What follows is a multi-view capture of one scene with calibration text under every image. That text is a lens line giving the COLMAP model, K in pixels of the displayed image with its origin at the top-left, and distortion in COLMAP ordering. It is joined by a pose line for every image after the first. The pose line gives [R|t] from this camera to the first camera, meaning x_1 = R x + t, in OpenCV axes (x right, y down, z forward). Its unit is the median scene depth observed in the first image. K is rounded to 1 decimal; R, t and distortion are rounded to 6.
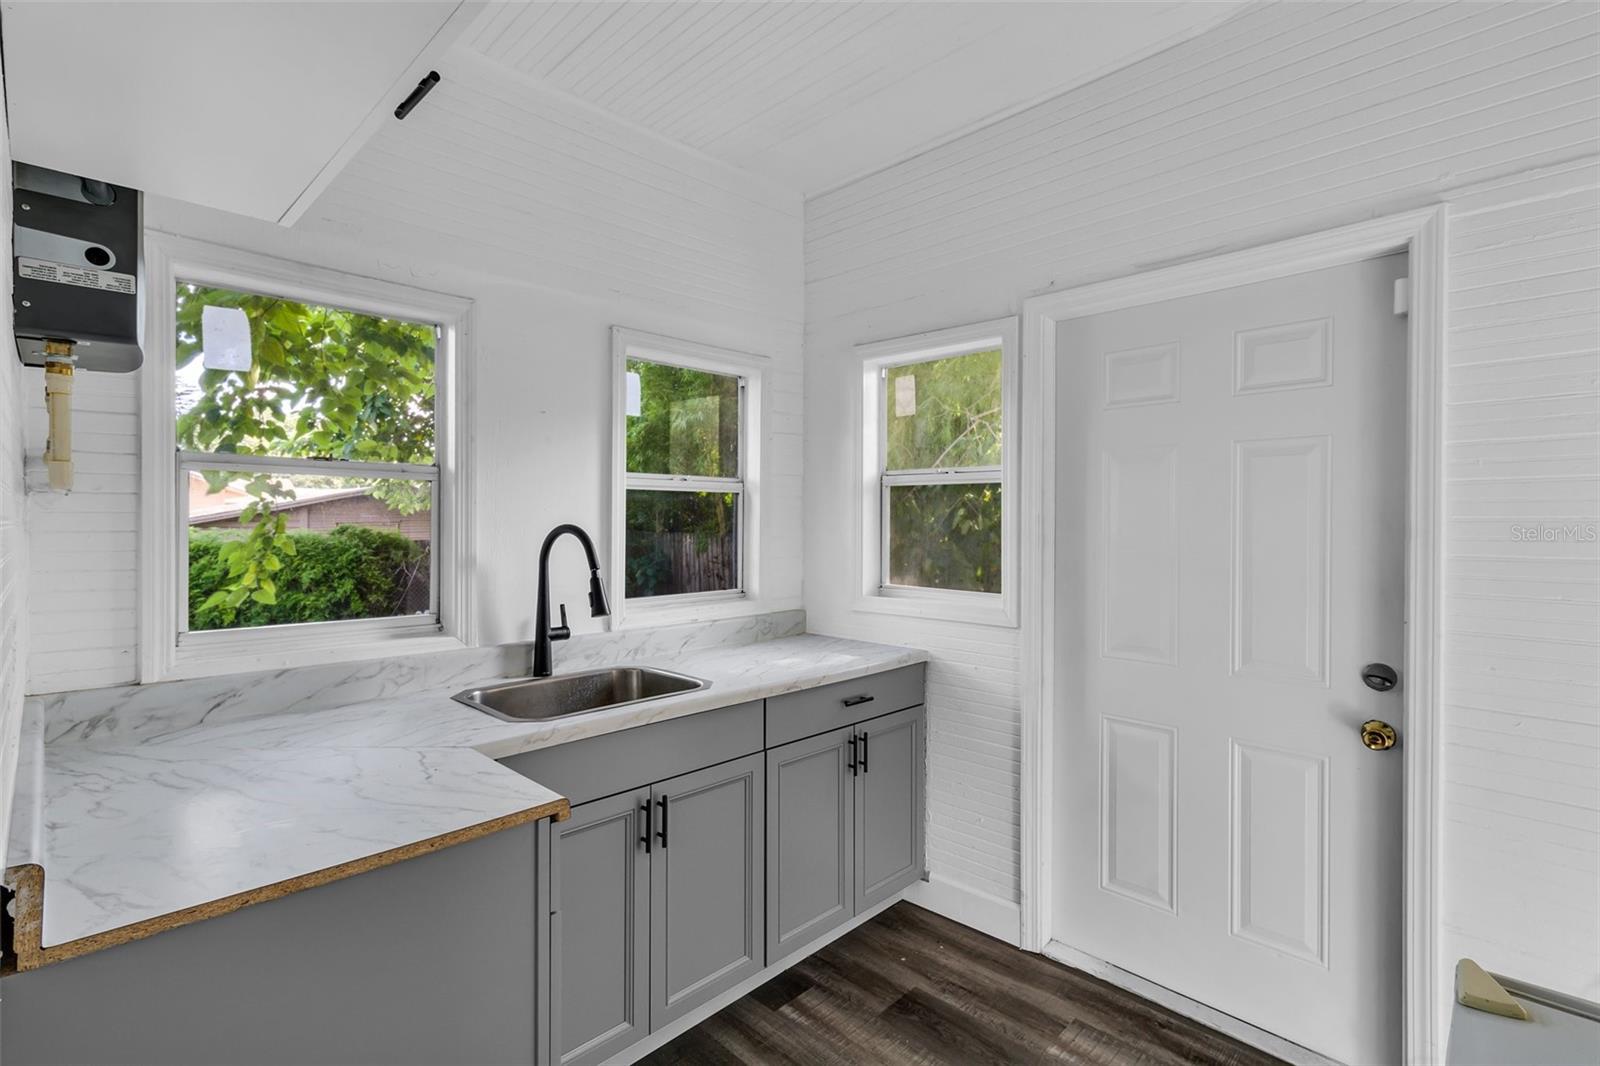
lens RADIAL K [[760.0, 0, 799.3], [0, 760.0, 531.3], [0, 0, 1]] dist [0.003664, 0.000531]
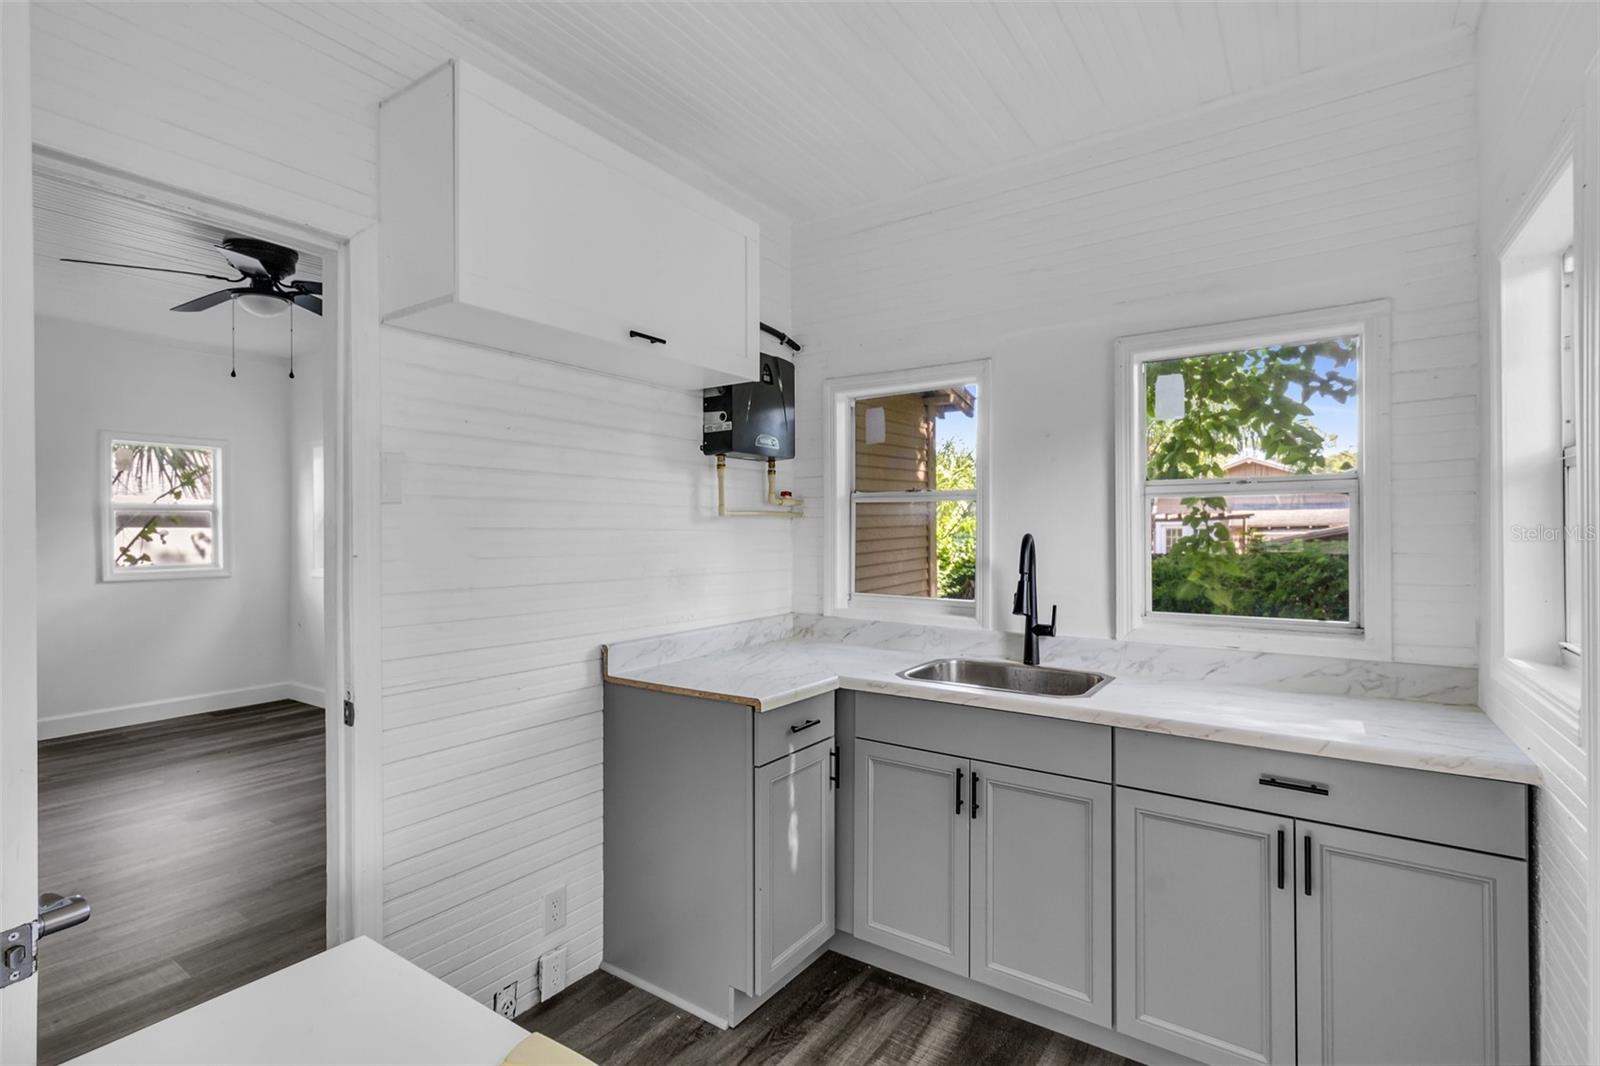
lens RADIAL K [[760.0, 0, 801.8], [0, 760.0, 530.2], [0, 0, 1]] dist [0.003664, 0.000531]
pose [[0.155809, -0.002701, -0.987784, 0.763139], [-0.011874, 0.999919, -0.004607, -0.004522], [0.987716, 0.012447, 0.155764, 0.476723]]
